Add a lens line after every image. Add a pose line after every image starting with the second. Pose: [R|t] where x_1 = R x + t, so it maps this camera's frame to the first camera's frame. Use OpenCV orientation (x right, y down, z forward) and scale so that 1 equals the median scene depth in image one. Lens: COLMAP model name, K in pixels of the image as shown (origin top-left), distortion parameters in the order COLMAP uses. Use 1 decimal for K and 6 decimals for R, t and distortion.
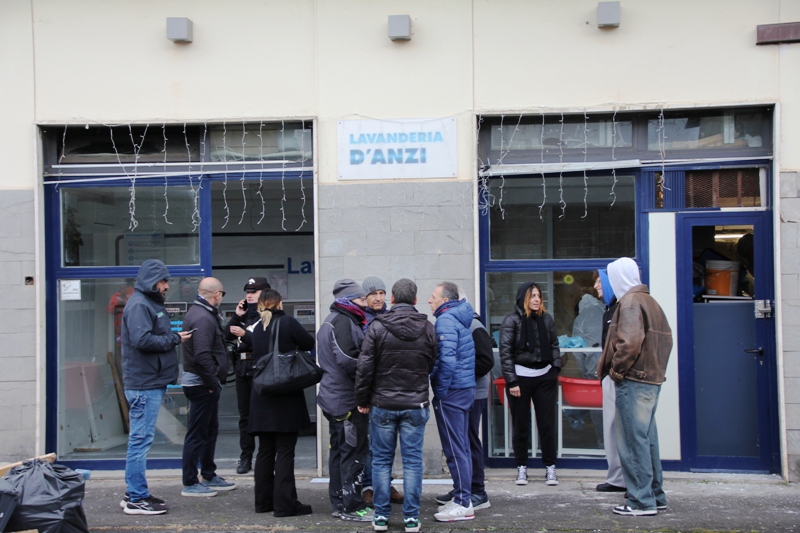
lens RADIAL K [[1422.8, 0, 398.1], [0, 1422.8, 270.2], [0, 0, 1]] dist [0.354436, 0.000000]
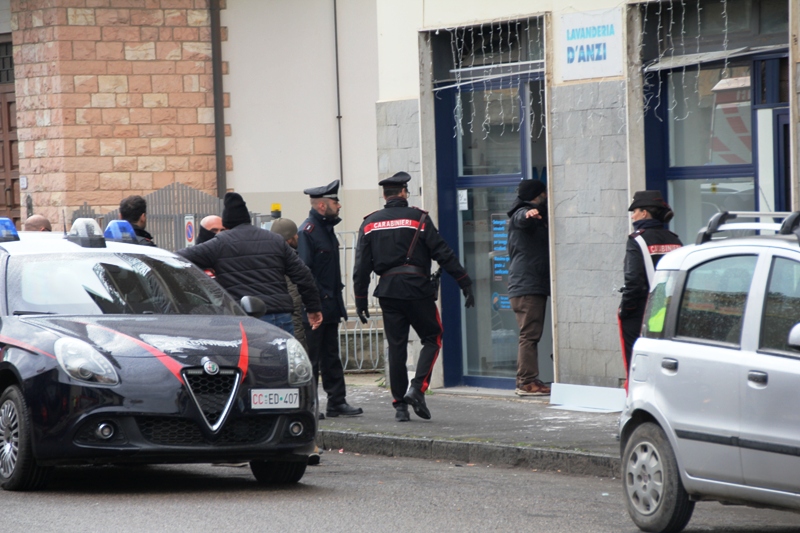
lens RADIAL K [[4209.6, 0, 392.4], [0, 4209.6, 266.7], [0, 0, 1]] dist [2.444435, 0.000000]
pose [[0.497966, 0.013602, -0.867090, 2.267764], [0.034581, 0.998770, 0.035527, -0.044786], [0.866507, -0.047676, 0.496883, -0.450853]]
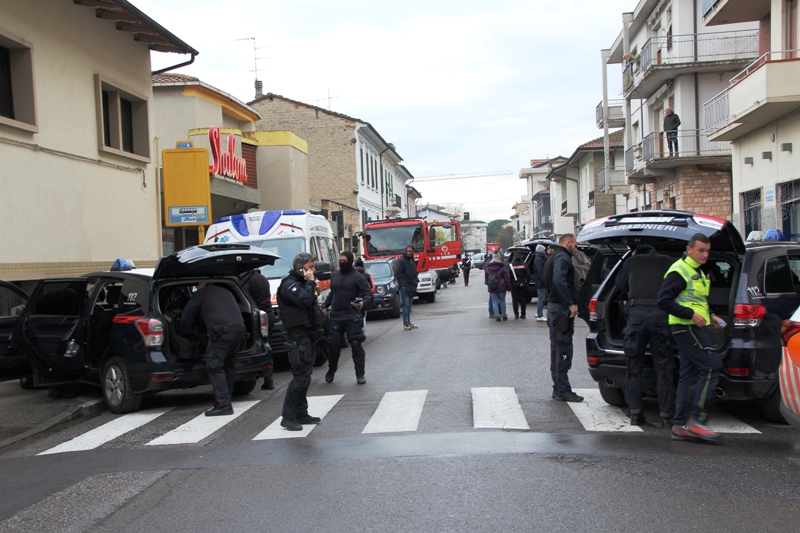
lens RADIAL K [[1138.7, 0, 385.0], [0, 1138.7, 268.4], [0, 0, 1]] dist [0.175638, 0.000000]
pose [[0.016992, 0.021893, -0.999616, 2.358324], [0.052901, 0.998340, 0.022765, -0.033399], [0.998455, -0.053268, 0.015806, 0.169035]]
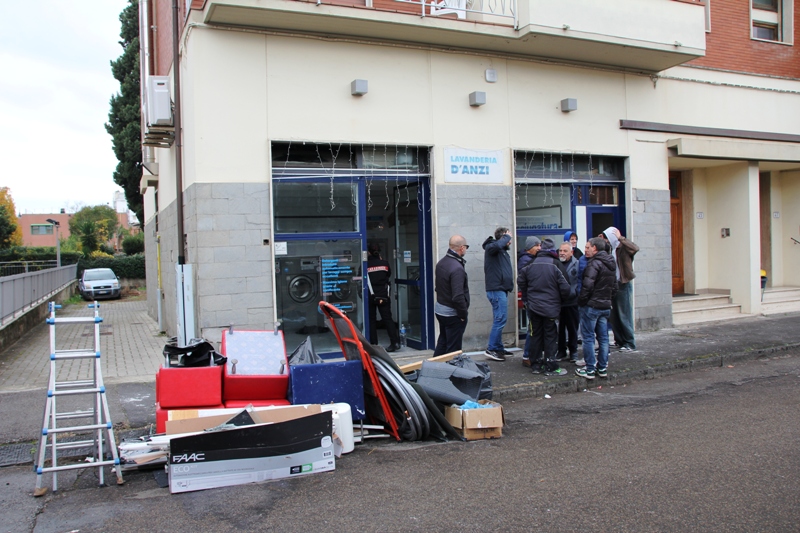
lens RADIAL K [[654.9, 0, 407.4], [0, 654.9, 274.7], [0, 0, 1]] dist [-0.165607, 0.130914]
pose [[0.860510, -0.032371, 0.508403, -0.486196], [0.010099, 0.998867, 0.046506, 0.011302], [-0.509333, -0.034885, 0.859862, 0.343939]]
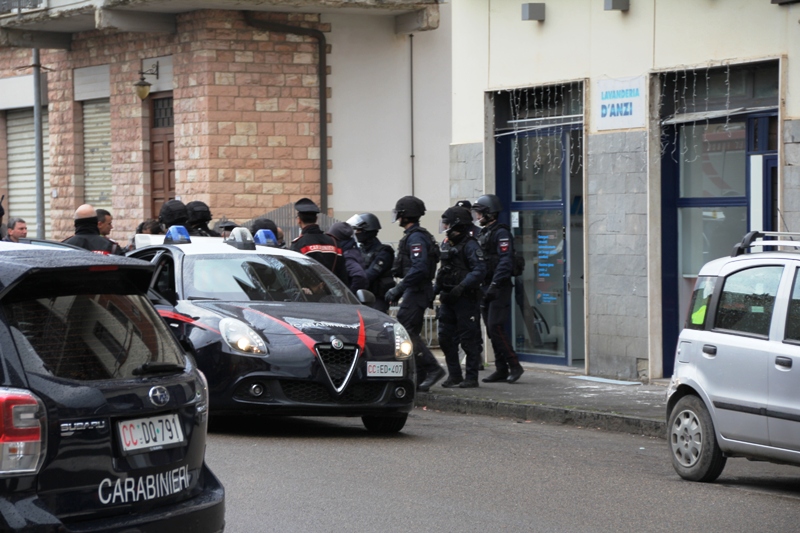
lens RADIAL K [[3044.3, 0, 396.5], [0, 3044.3, 271.0], [0, 0, 1]] dist [1.308822, 0.000000]
pose [[0.493428, 0.024948, -0.869429, 2.129924], [0.013284, 0.999256, 0.036213, -0.040927], [0.869685, -0.029418, 0.492730, -0.424097]]
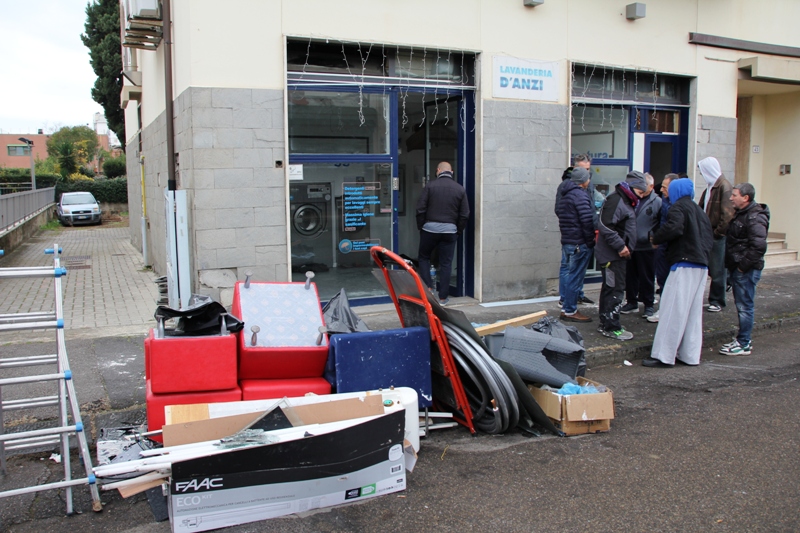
lens RADIAL K [[654.9, 0, 406.5], [0, 654.9, 270.1], [0, 0, 1]] dist [-0.165607, 0.130914]
pose [[0.849554, -0.066599, 0.523281, -0.466572], [-0.013846, 0.988841, 0.148331, 0.013183], [-0.527320, -0.133260, 0.839151, 0.481709]]
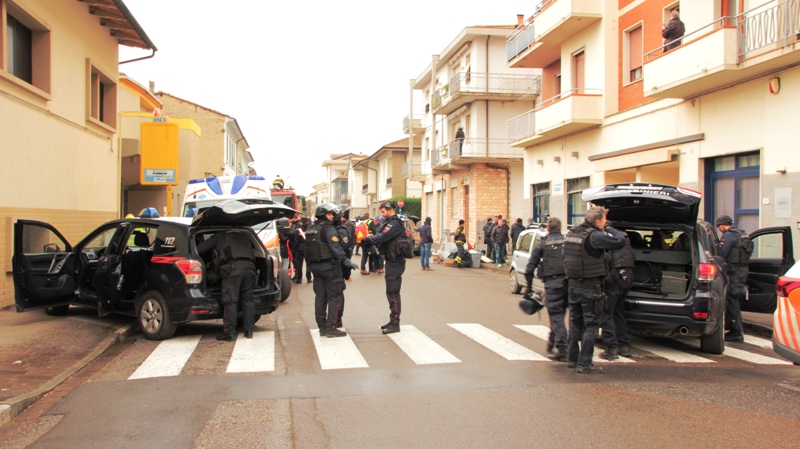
lens RADIAL K [[801.8, 0, 398.7], [0, 801.8, 225.6], [0, 0, 1]] dist [-0.035807, 0.000000]
pose [[0.249532, 0.021394, -0.968130, 2.170657], [0.005317, 0.999711, 0.023463, -0.030218], [0.968352, -0.011003, 0.249347, -0.046232]]
